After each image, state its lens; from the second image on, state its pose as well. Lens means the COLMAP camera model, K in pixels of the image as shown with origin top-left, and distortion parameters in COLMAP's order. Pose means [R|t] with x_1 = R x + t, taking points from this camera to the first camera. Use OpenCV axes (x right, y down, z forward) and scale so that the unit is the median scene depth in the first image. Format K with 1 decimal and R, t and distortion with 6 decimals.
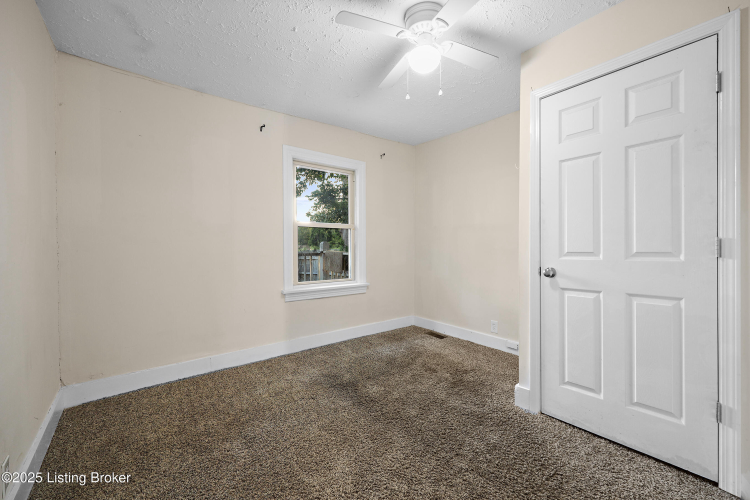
lens RADIAL K [[299.3, 0, 375.0], [0, 299.3, 250.0], [0, 0, 1]] dist [-0.000402, -0.000091]
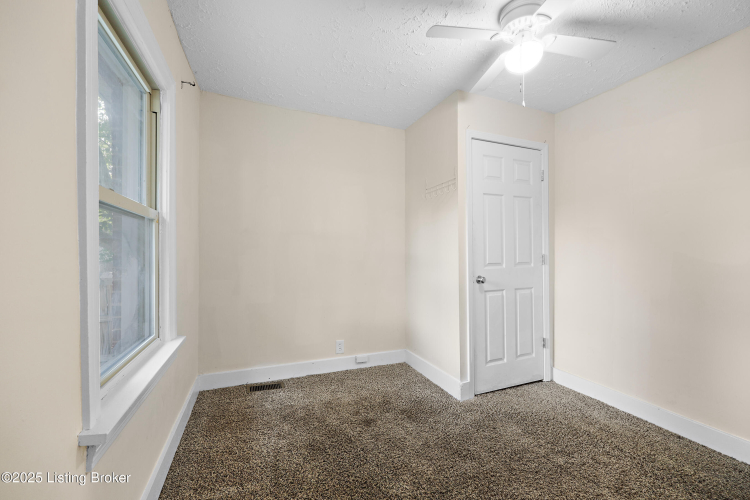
lens RADIAL K [[317.7, 0, 356.8], [0, 317.7, 252.6], [0, 0, 1]] dist [-0.000806, -0.000102]
pose [[0.264389, 0.010567, 0.964358, -0.874184], [0.005120, 0.999911, -0.012360, -0.025037], [-0.964403, 0.008205, 0.264311, 1.186142]]
